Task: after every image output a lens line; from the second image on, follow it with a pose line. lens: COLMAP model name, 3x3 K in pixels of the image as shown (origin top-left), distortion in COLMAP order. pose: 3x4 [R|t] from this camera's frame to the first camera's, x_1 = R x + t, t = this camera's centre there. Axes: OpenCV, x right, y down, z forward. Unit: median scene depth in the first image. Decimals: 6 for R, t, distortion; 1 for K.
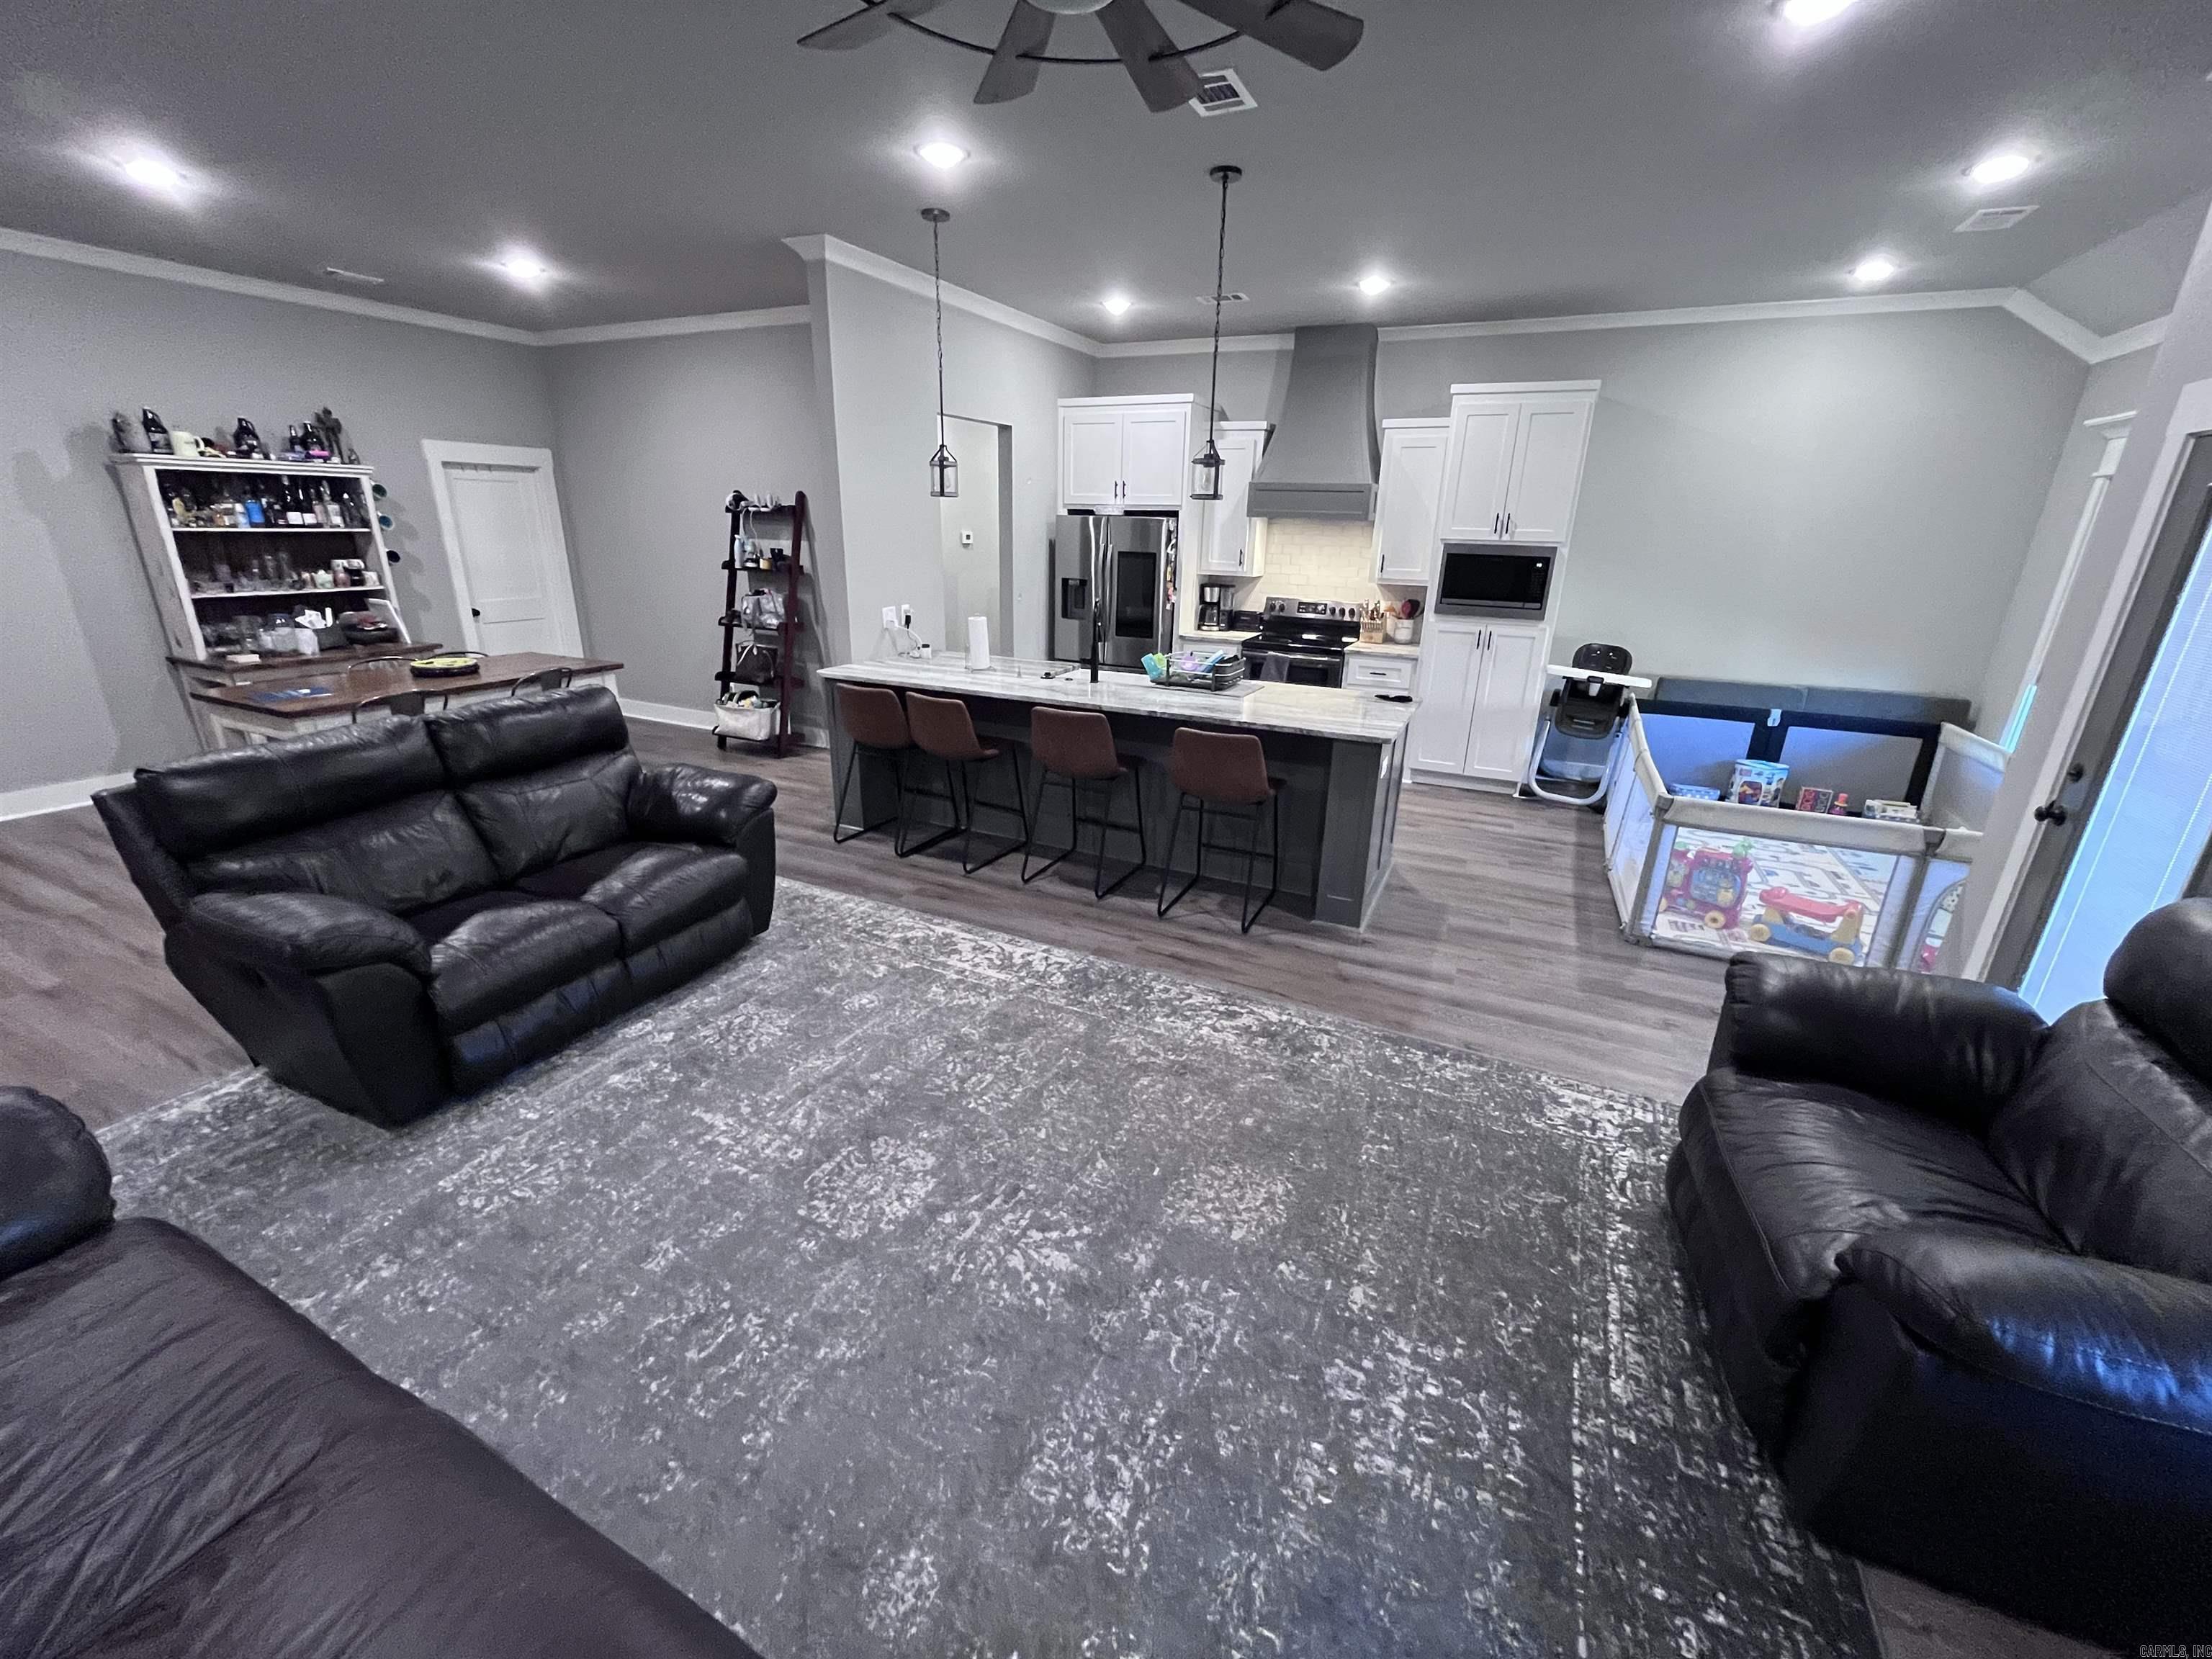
lens RADIAL K [[891.5, 0, 1104.7], [0, 891.5, 831.2], [0, 0, 1]] dist [-0.006165, 0.001026]
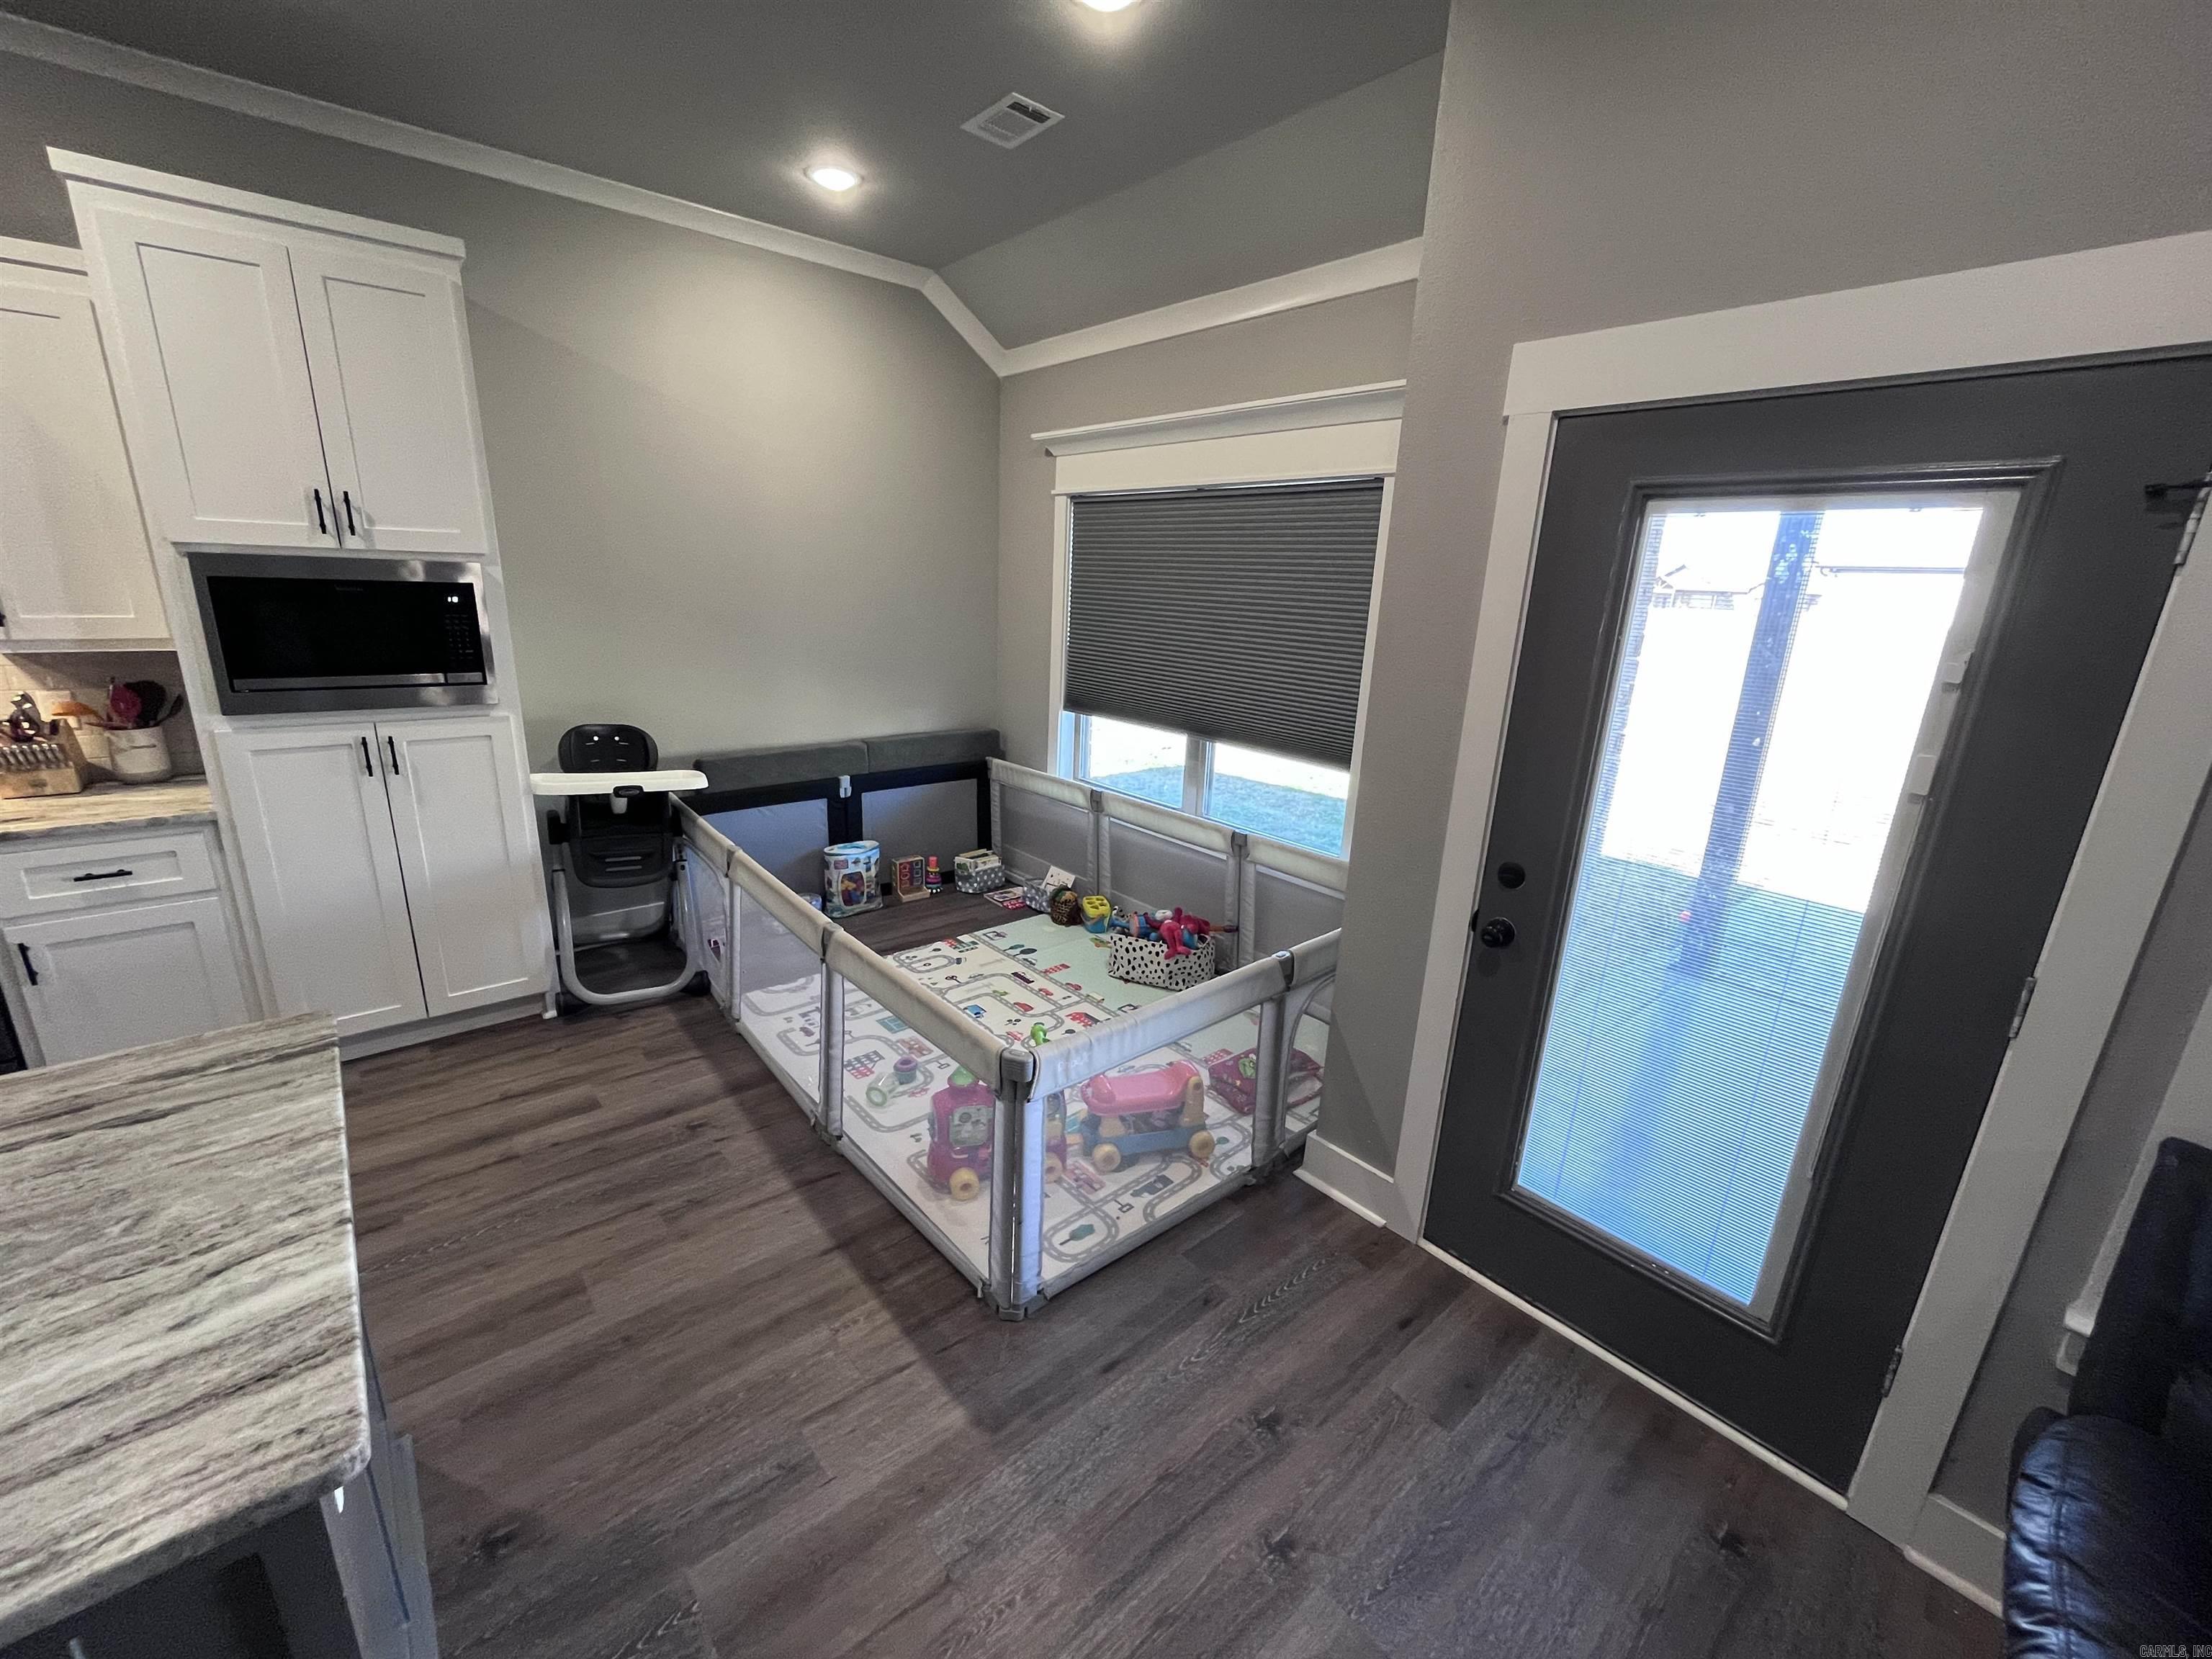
lens RADIAL K [[891.5, 0, 1104.7], [0, 891.5, 831.2], [0, 0, 1]] dist [-0.006165, 0.001026]
pose [[0.403950, -0.254017, 0.878806, 0.156653], [0.272059, 0.950564, 0.149704, -0.144694], [-0.873389, 0.178614, 0.453088, 0.459628]]
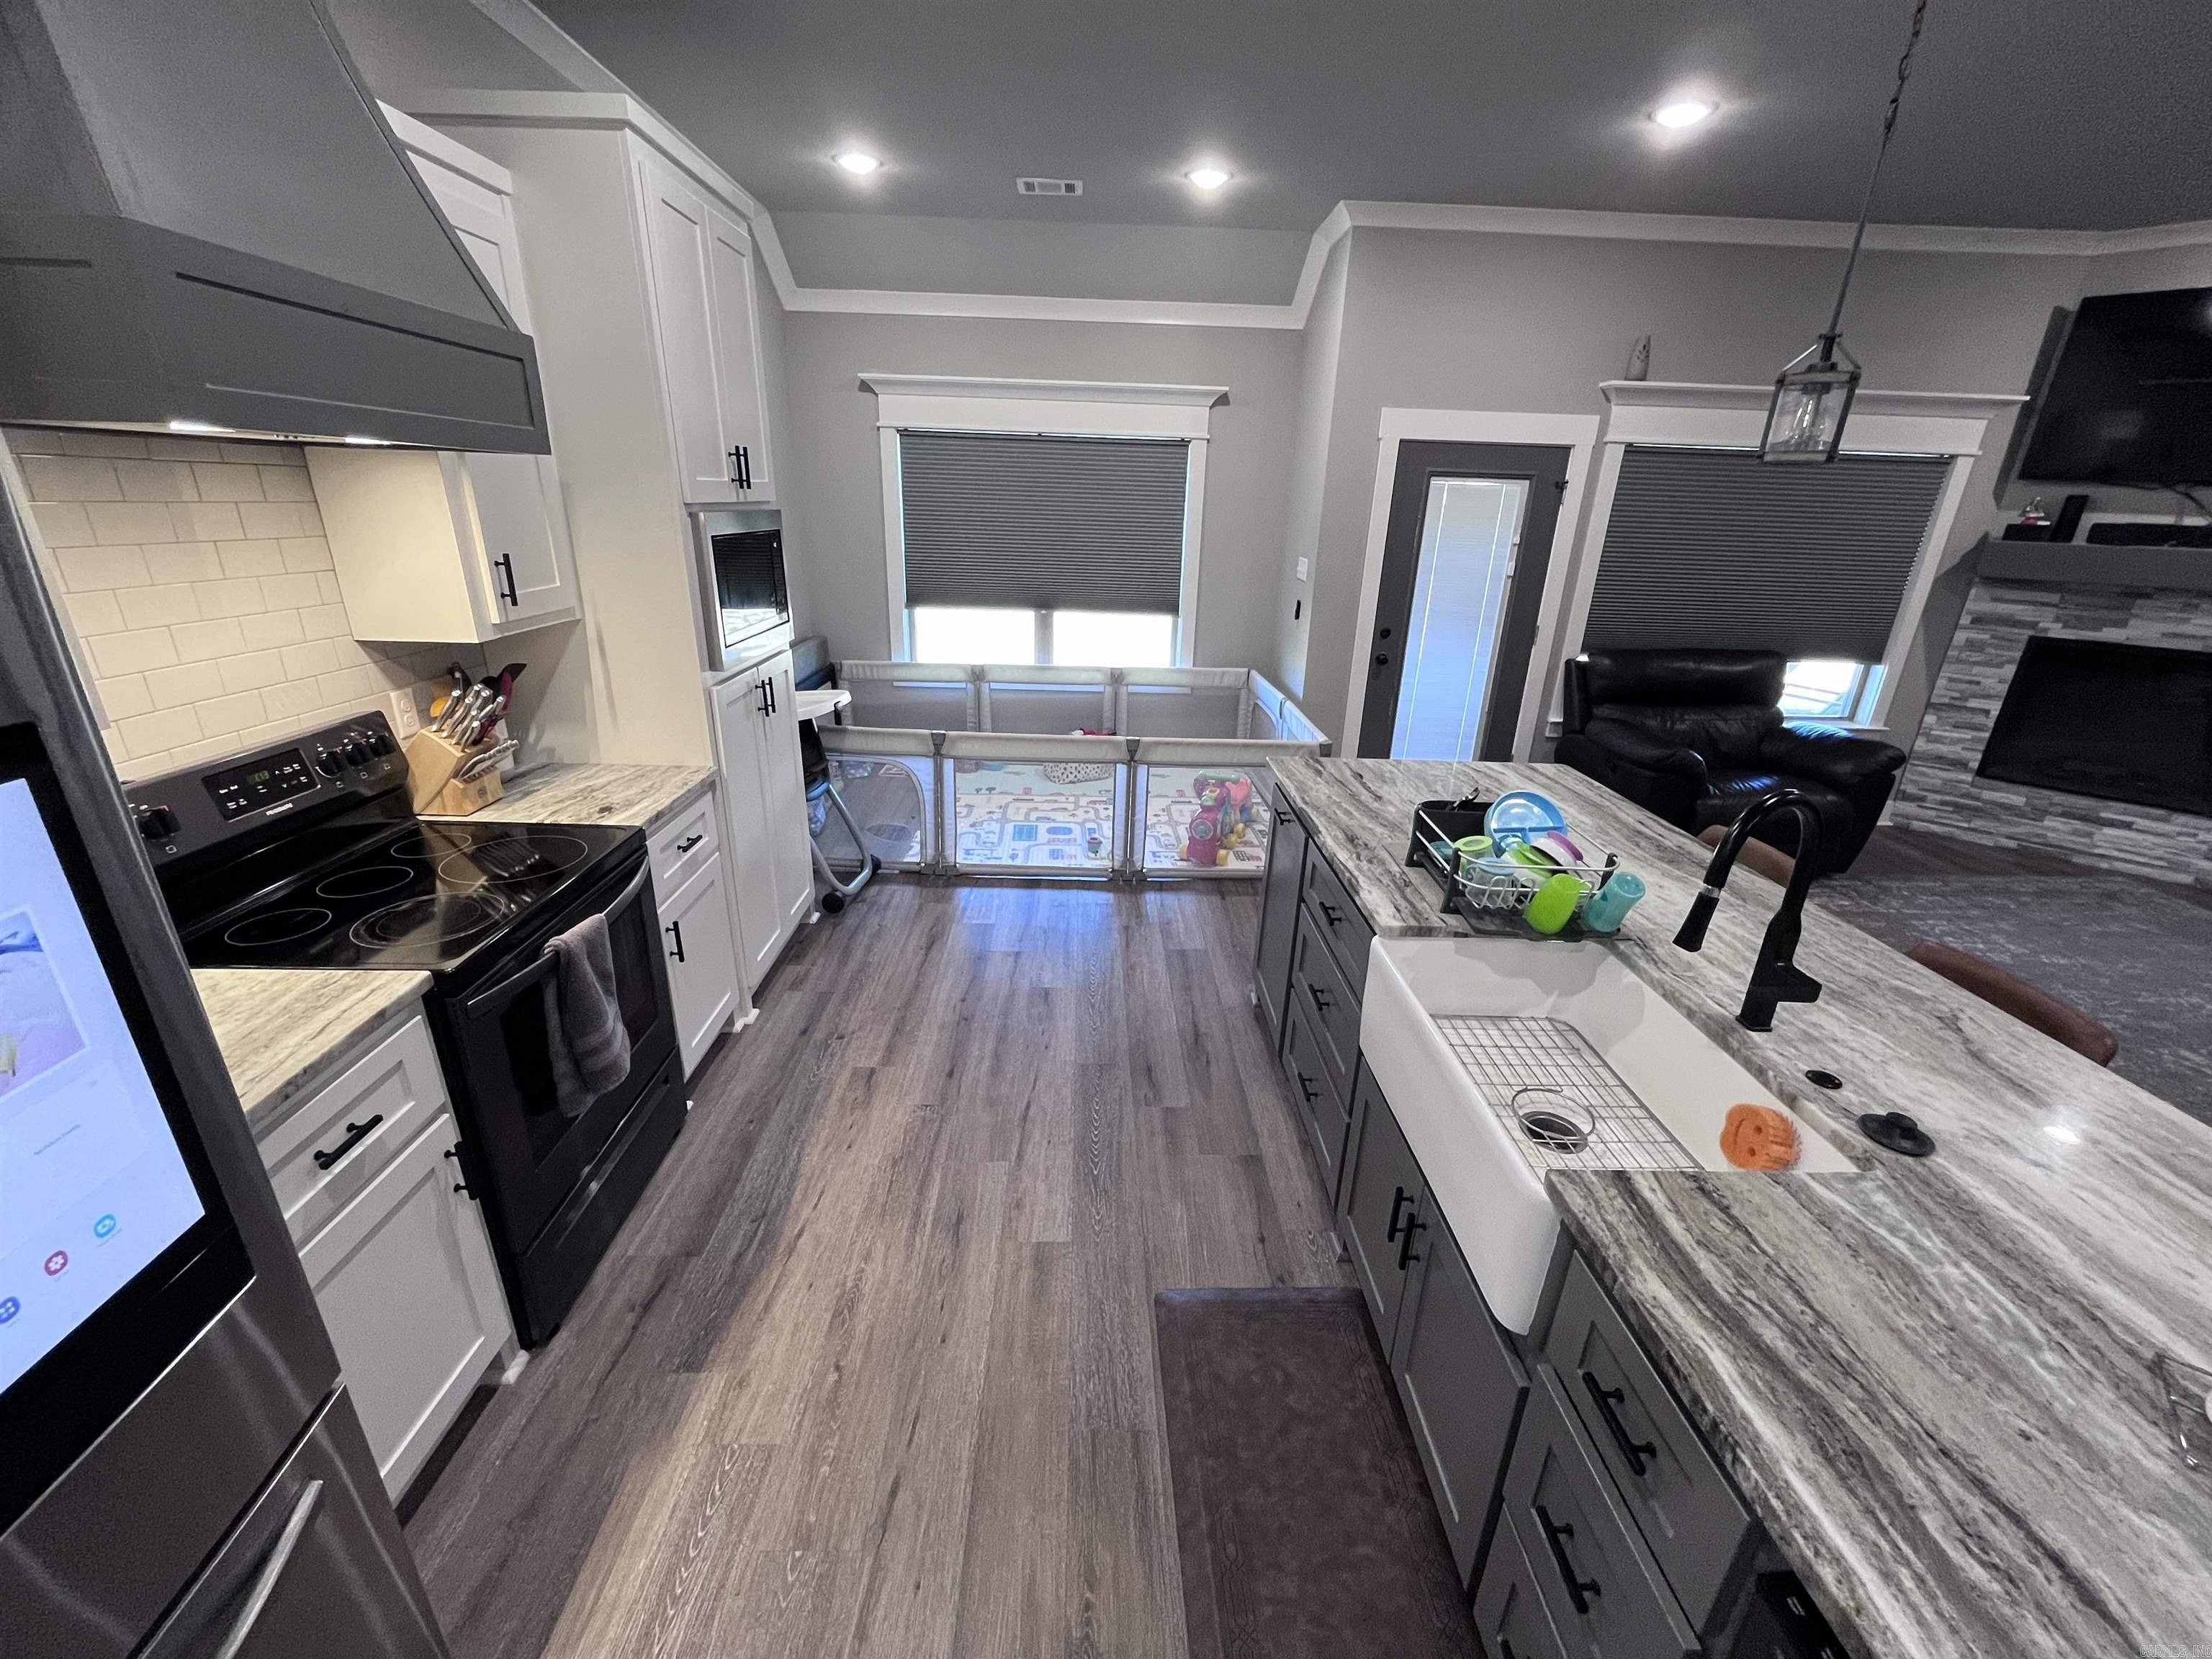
lens RADIAL K [[891.5, 0, 1104.7], [0, 891.5, 831.2], [0, 0, 1]] dist [-0.006165, 0.001026]
pose [[-0.447174, -0.347787, 0.824063, -0.119652], [0.259542, 0.831217, 0.491646, -0.361473], [-0.855964, 0.433730, -0.281433, 1.033910]]
